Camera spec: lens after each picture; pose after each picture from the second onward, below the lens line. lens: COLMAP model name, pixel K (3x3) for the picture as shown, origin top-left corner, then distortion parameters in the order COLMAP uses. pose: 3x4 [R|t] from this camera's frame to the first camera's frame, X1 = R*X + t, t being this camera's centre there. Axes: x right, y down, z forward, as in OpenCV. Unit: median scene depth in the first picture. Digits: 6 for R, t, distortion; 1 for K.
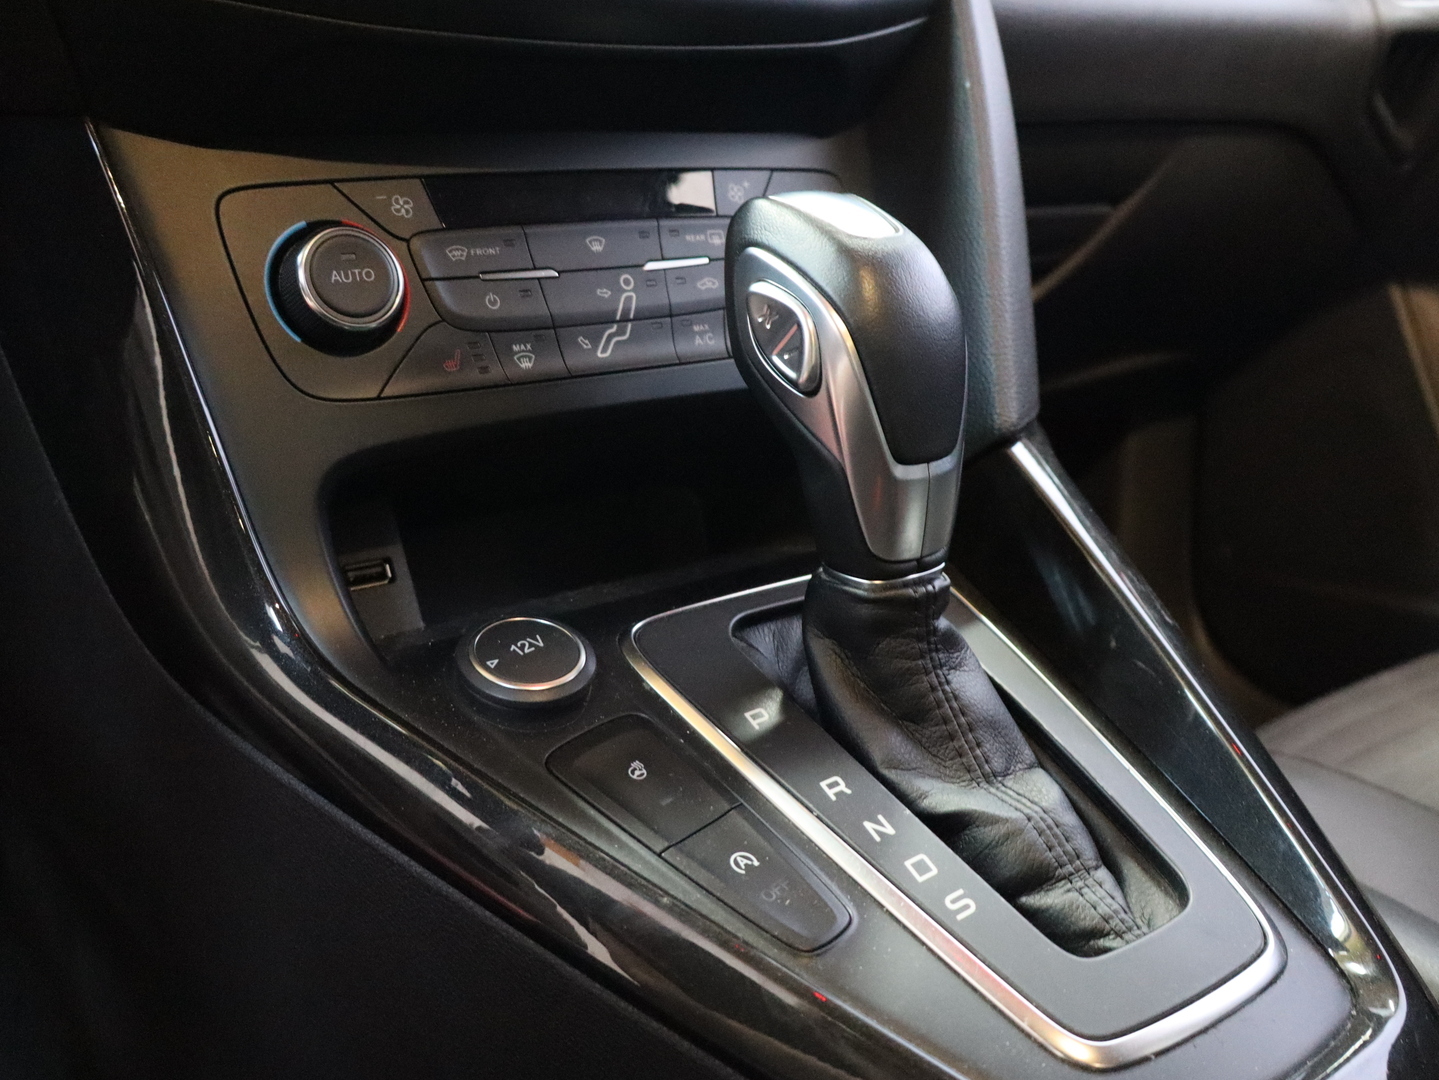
lens RADIAL K [[1347.0, 0, 719.0], [0, 1347.0, 545.7], [0, 0, 1]] dist [-0.007073, 0.000000]
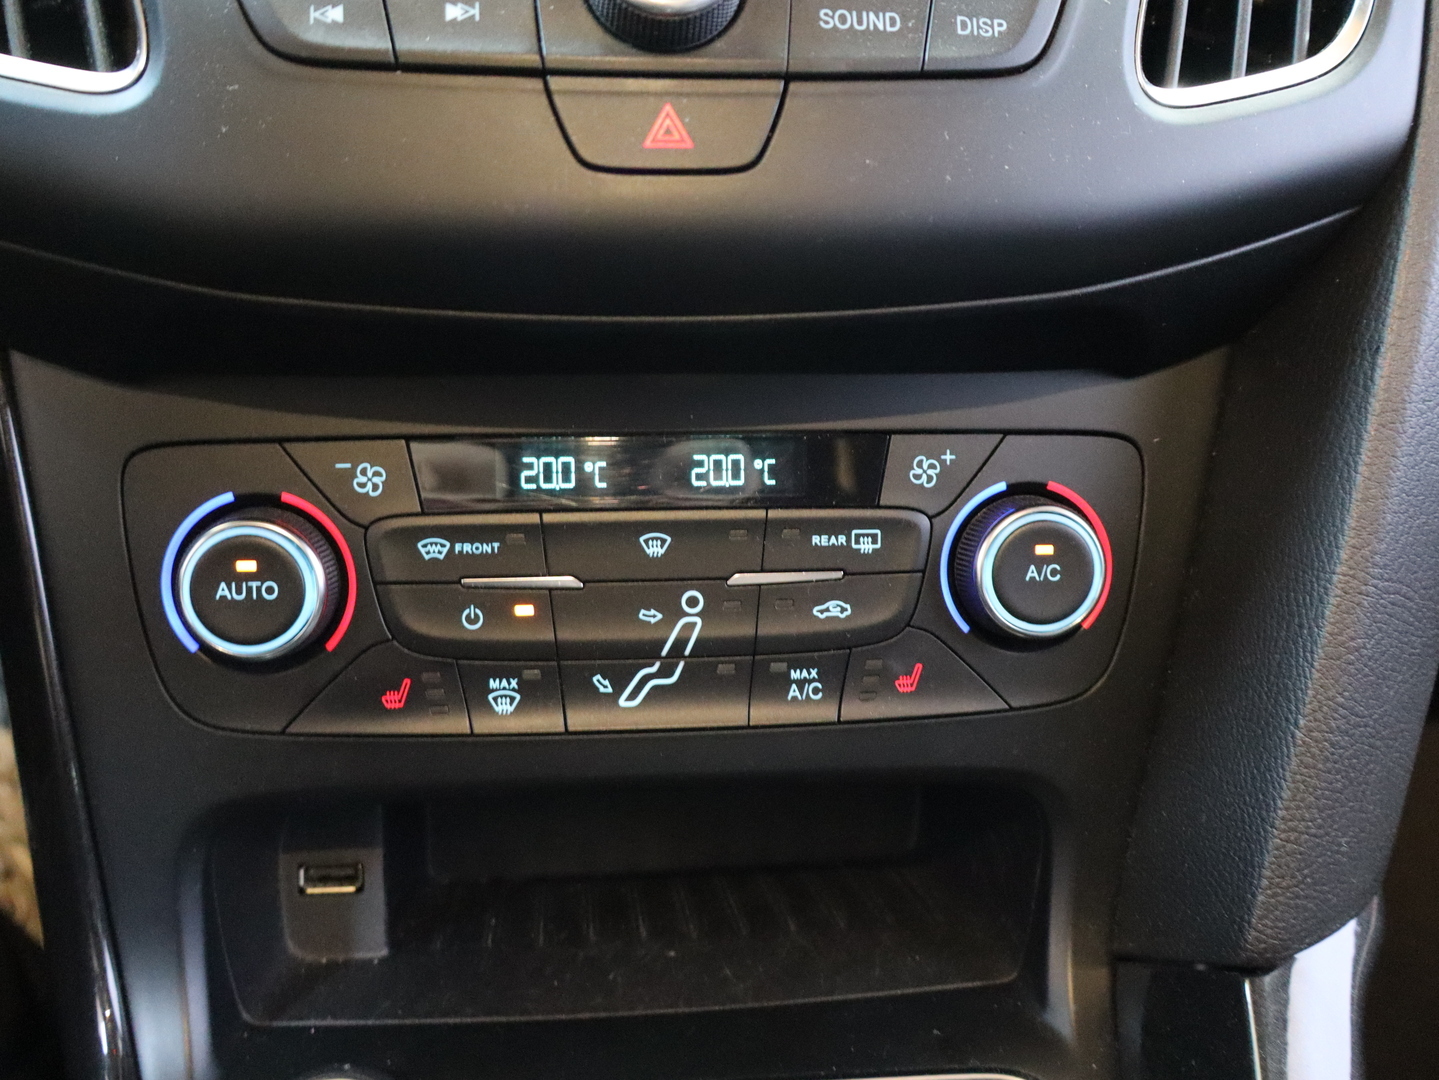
lens RADIAL K [[1347.0, 0, 721.2], [0, 1347.0, 538.8], [0, 0, 1]] dist [-0.007073, 0.000000]
pose [[0.861010, 0.245331, -0.445505, 0.250683], [-0.181507, 0.966506, 0.181443, -0.363281], [0.475097, -0.075362, 0.876700, 0.410011]]
